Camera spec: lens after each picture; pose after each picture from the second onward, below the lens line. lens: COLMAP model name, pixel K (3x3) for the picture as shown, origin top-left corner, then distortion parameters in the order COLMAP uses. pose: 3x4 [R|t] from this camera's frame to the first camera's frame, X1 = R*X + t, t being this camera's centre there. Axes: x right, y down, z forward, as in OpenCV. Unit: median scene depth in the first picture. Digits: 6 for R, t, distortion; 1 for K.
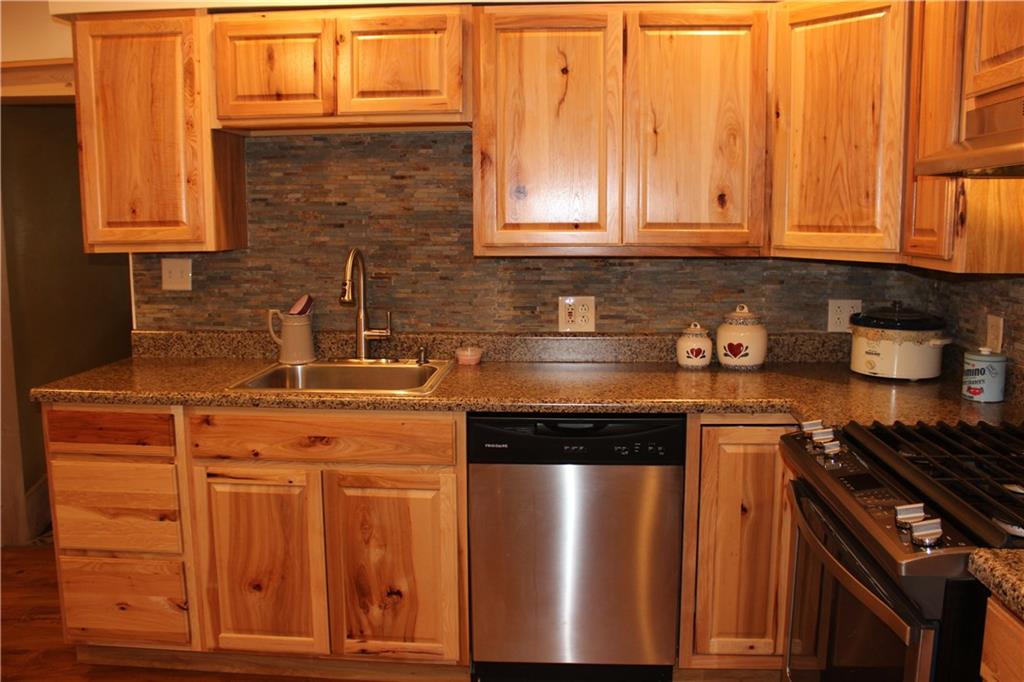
lens RADIAL K [[853.8, 0, 512.0], [0, 853.8, 341.0], [0, 0, 1]] dist [-0.178252, 0.172004]
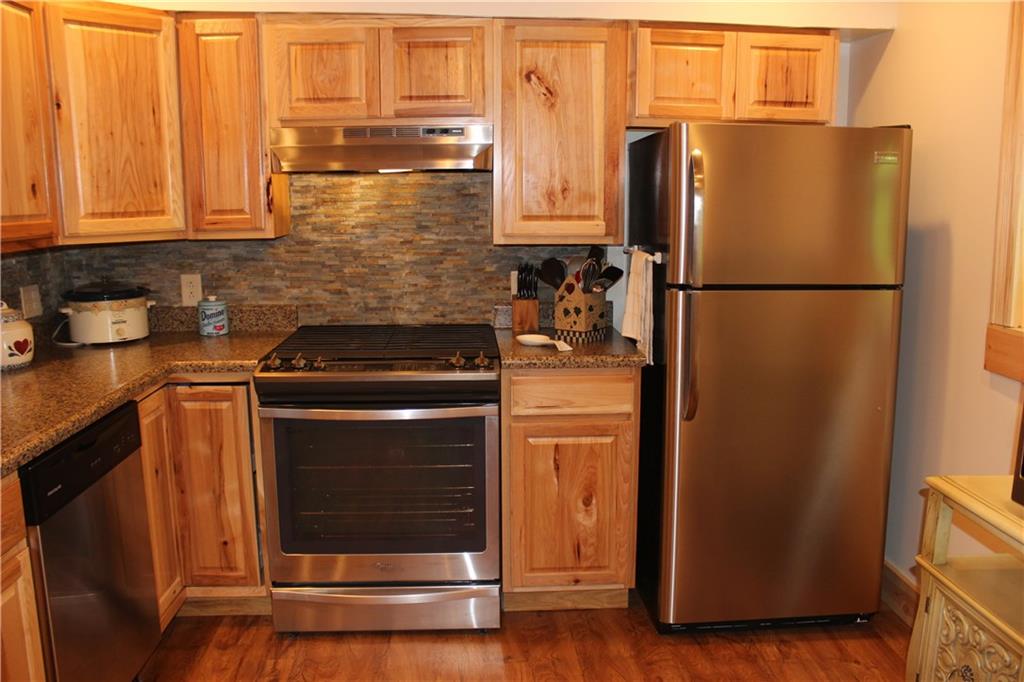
lens RADIAL K [[853.8, 0, 512.0], [0, 853.8, 341.0], [0, 0, 1]] dist [-0.178252, 0.172004]
pose [[-0.107848, -0.167173, 0.980011, -0.759705], [0.152899, 0.971244, 0.182503, -0.086643], [-0.982339, 0.169525, -0.079186, 0.565050]]
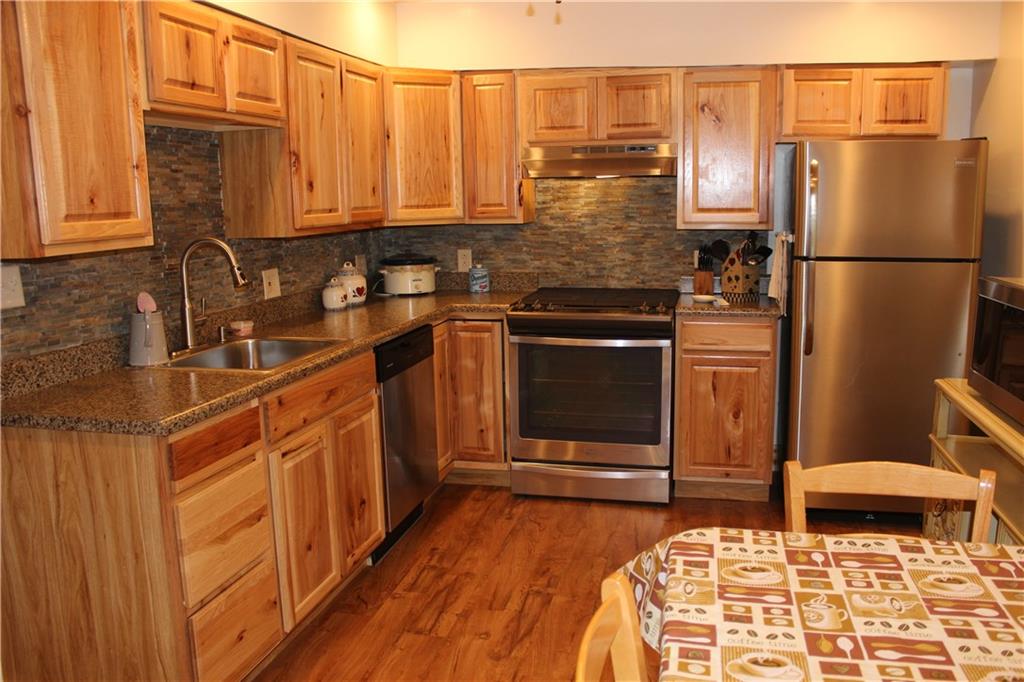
lens RADIAL K [[853.8, 0, 512.0], [0, 853.8, 341.0], [0, 0, 1]] dist [-0.178252, 0.172004]
pose [[0.180813, -0.164936, 0.969589, -1.242522], [0.164085, 0.977080, 0.135611, -0.068135], [-0.969733, 0.134575, 0.203732, 0.480396]]
